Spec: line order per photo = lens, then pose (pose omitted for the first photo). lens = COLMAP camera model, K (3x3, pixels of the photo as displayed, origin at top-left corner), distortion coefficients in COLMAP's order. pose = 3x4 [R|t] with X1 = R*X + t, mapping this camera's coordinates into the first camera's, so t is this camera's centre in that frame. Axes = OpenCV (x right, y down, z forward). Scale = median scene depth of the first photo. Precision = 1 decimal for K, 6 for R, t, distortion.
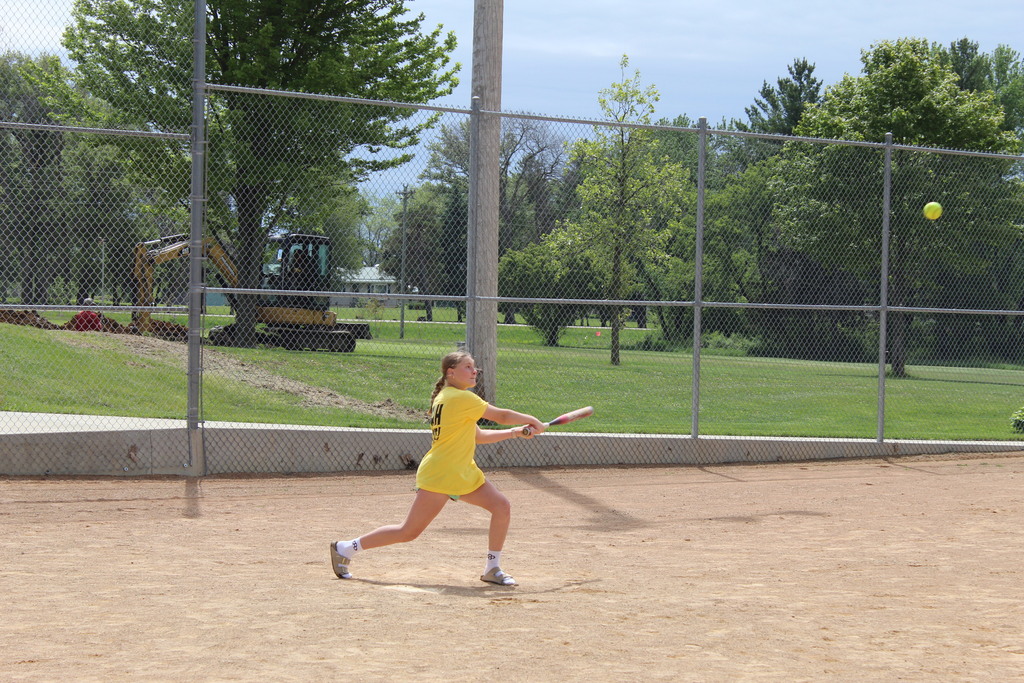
lens RADIAL K [[2470.5, 0, 522.7], [0, 2470.5, 337.3], [0, 0, 1]] dist [0.095130, 0.000000]
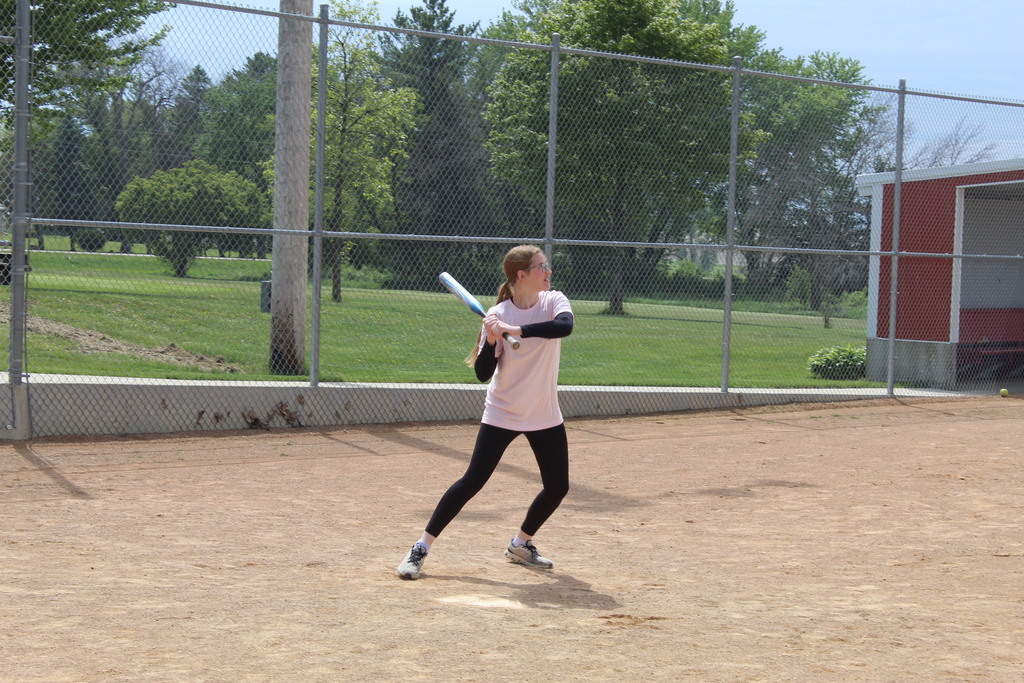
lens RADIAL K [[2470.5, 0, 522.1], [0, 2470.5, 348.3], [0, 0, 1]] dist [0.095130, 0.000000]
pose [[0.986914, 0.001311, 0.161239, -0.093711], [-0.006553, 0.999467, 0.031985, -0.003619], [-0.161111, -0.032623, 0.986397, 0.122872]]
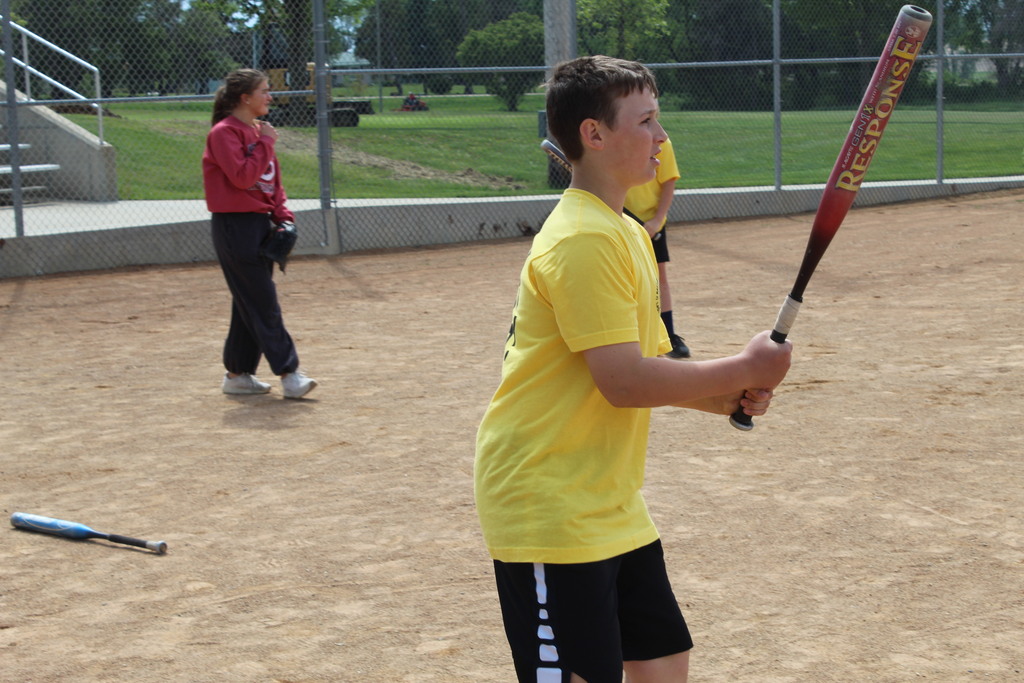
lens RADIAL K [[2068.4, 0, 512.6], [0, 2068.4, 345.3], [0, 0, 1]] dist [0.044027, 0.000000]
pose [[0.998323, -0.055855, 0.015232, -0.068252], [0.053720, 0.991795, 0.116000, -0.002423], [-0.021586, -0.114987, 0.993132, 0.127154]]
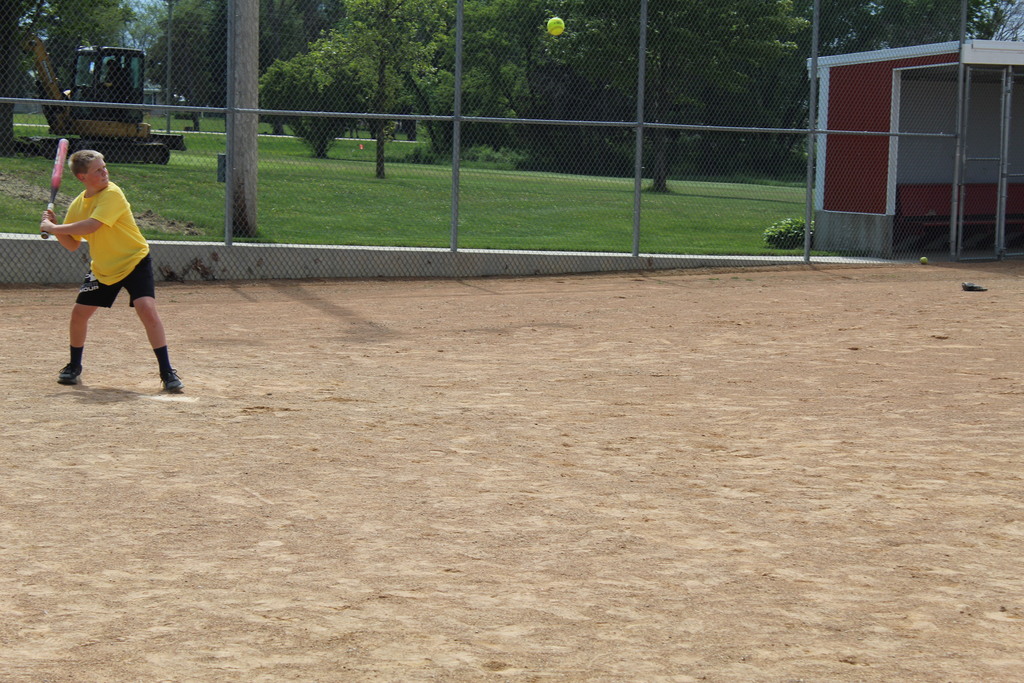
lens RADIAL K [[2470.5, 0, 516.6], [0, 2470.5, 358.9], [0, 0, 1]] dist [0.095130, 0.000000]
pose [[0.995894, 0.002025, 0.090502, 0.003951], [-0.009640, 0.996437, 0.083783, -0.000572], [-0.090010, -0.084312, 0.992366, -0.013344]]
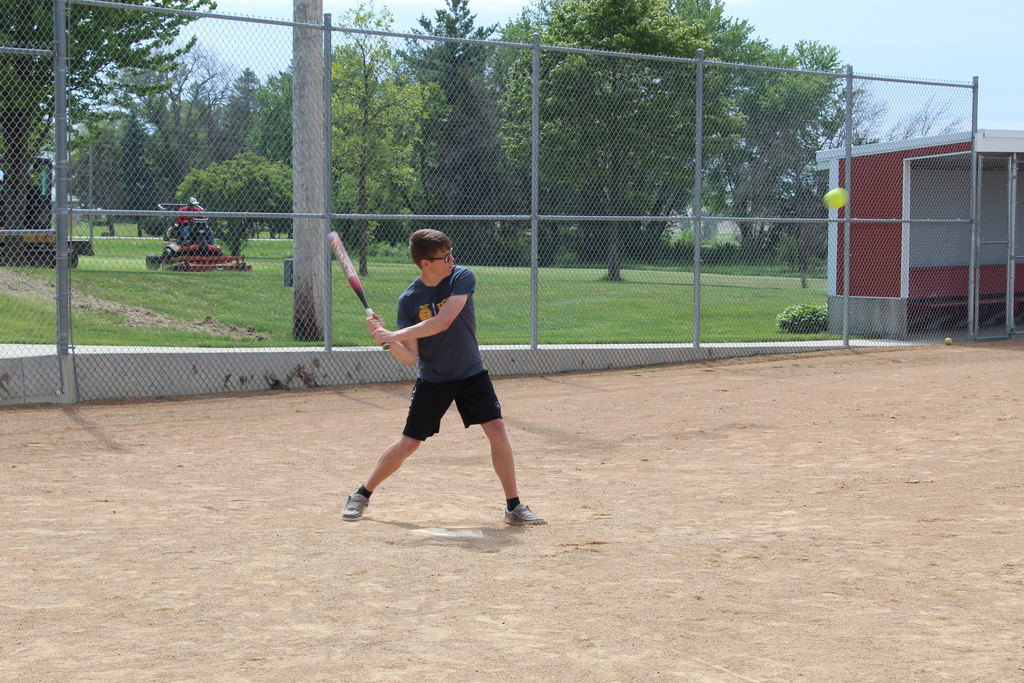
lens RADIAL K [[2212.8, 0, 513.8], [0, 2212.8, 347.9], [0, 0, 1]] dist [0.067291, 0.000000]
pose [[0.988844, -0.025999, 0.146667, -0.081439], [0.019243, 0.998695, 0.047302, -0.003451], [-0.147706, -0.043952, 0.988054, 0.106719]]
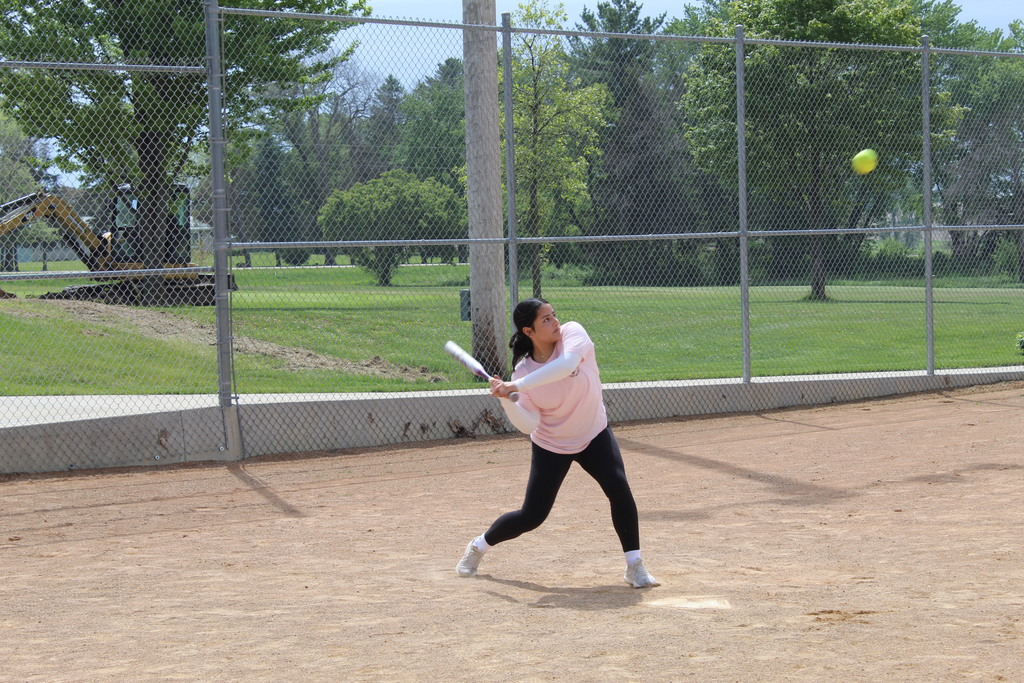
lens RADIAL K [[2470.5, 0, 515.5], [0, 2470.5, 344.4], [0, 0, 1]] dist [0.095130, 0.000000]
pose [[0.995644, -0.054057, 0.075970, -0.091715], [0.051846, 0.998181, 0.030782, -0.005882], [-0.077496, -0.026709, 0.996635, 0.119941]]
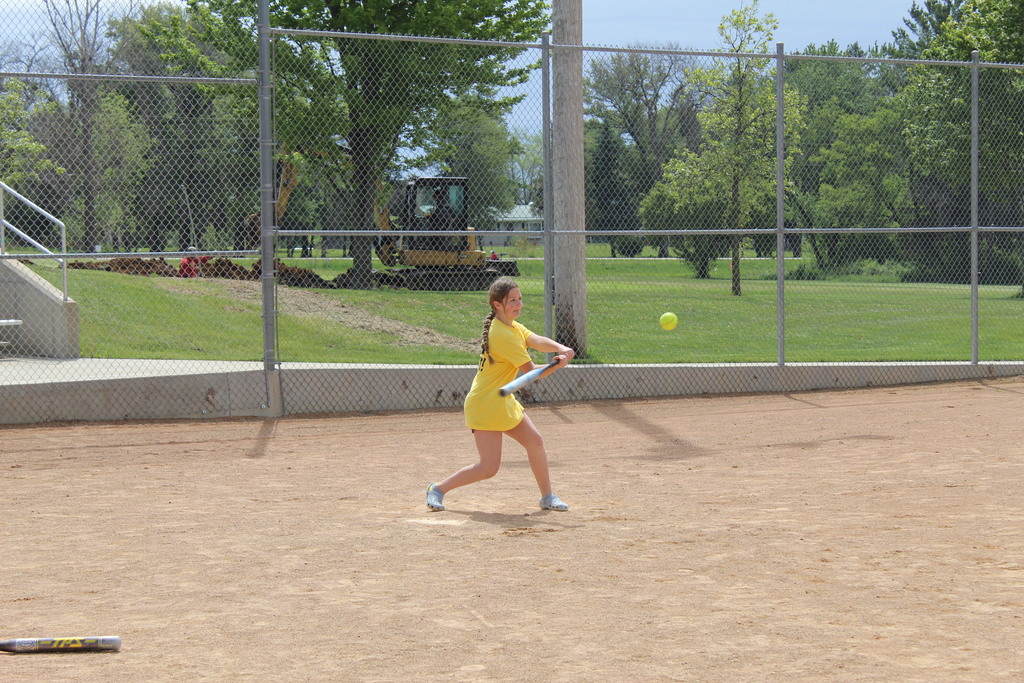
lens RADIAL K [[2470.5, 0, 510.0], [0, 2470.5, 336.2], [0, 0, 1]] dist [0.095130, 0.000000]
pose [[0.997013, -0.029674, -0.071300, 0.035571], [0.031475, 0.999210, 0.024276, 0.001391], [0.070523, -0.026448, 0.997159, -0.003486]]
